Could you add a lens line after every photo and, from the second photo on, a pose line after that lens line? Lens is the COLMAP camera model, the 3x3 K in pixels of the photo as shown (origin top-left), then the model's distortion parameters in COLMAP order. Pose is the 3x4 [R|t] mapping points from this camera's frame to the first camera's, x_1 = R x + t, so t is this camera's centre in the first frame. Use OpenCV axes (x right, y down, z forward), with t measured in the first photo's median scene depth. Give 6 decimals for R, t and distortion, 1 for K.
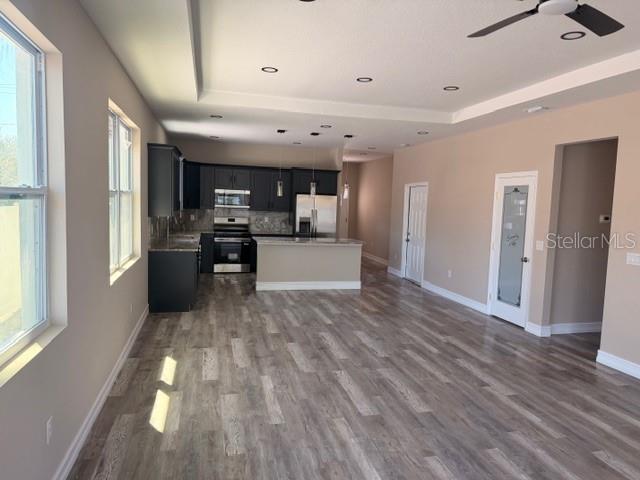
lens RADIAL K [[447.4, 0, 322.1], [0, 447.4, 241.3], [0, 0, 1]] dist [0.100748, -0.148954]
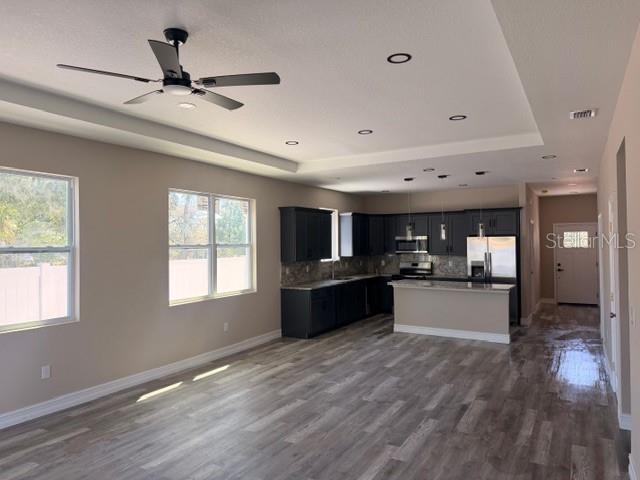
lens RADIAL K [[447.6, 0, 316.2], [0, 447.6, 240.4], [0, 0, 1]] dist [0.090108, -0.120414]
pose [[0.713348, -0.046935, -0.699237, 0.457987], [-0.027884, 0.995064, -0.095239, 0.003064], [0.700255, 0.087436, 0.708518, 0.113698]]
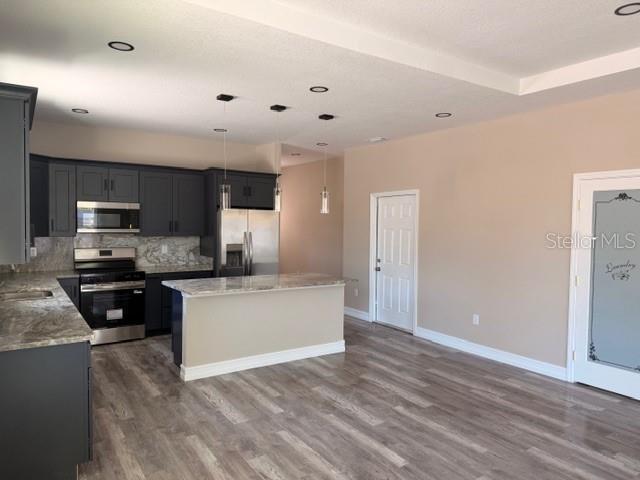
lens RADIAL K [[447.4, 0, 322.1], [0, 447.4, 241.3], [0, 0, 1]] dist [0.100748, -0.148954]
pose [[0.939083, -0.037188, 0.341672, -0.170172], [0.049867, 0.998352, -0.028395, -0.038573], [-0.340053, 0.043703, 0.939390, 0.405682]]
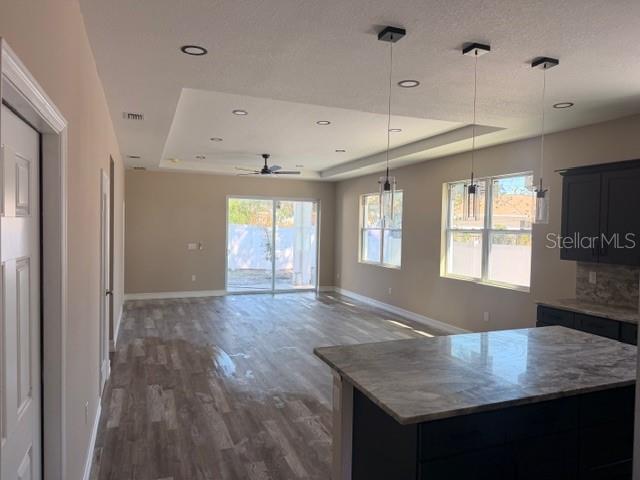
lens RADIAL K [[447.4, 0, 322.1], [0, 447.4, 241.3], [0, 0, 1]] dist [0.100748, -0.148954]
pose [[-0.989650, -0.051027, -0.134123, 0.146188], [-0.066746, 0.991069, 0.115446, -0.115941], [0.127034, 0.123203, -0.984217, 1.329351]]
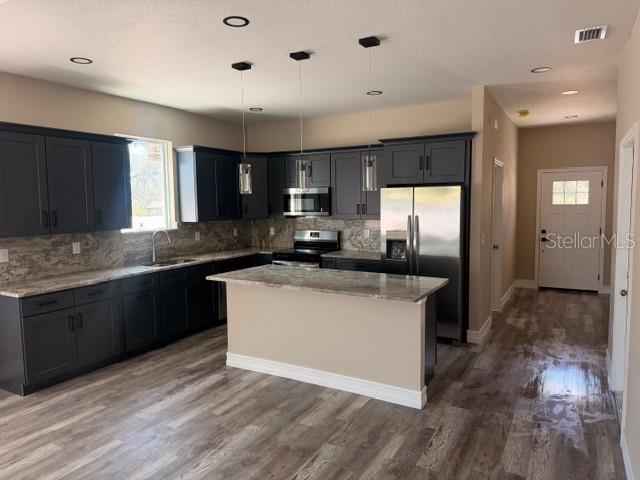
lens RADIAL K [[447.4, 0, 322.1], [0, 447.4, 241.3], [0, 0, 1]] dist [0.100748, -0.148954]
pose [[0.727521, 0.016497, -0.685887, 0.313973], [-0.023595, 0.999721, -0.000981, -0.046114], [0.685680, 0.016897, 0.727707, 0.662230]]
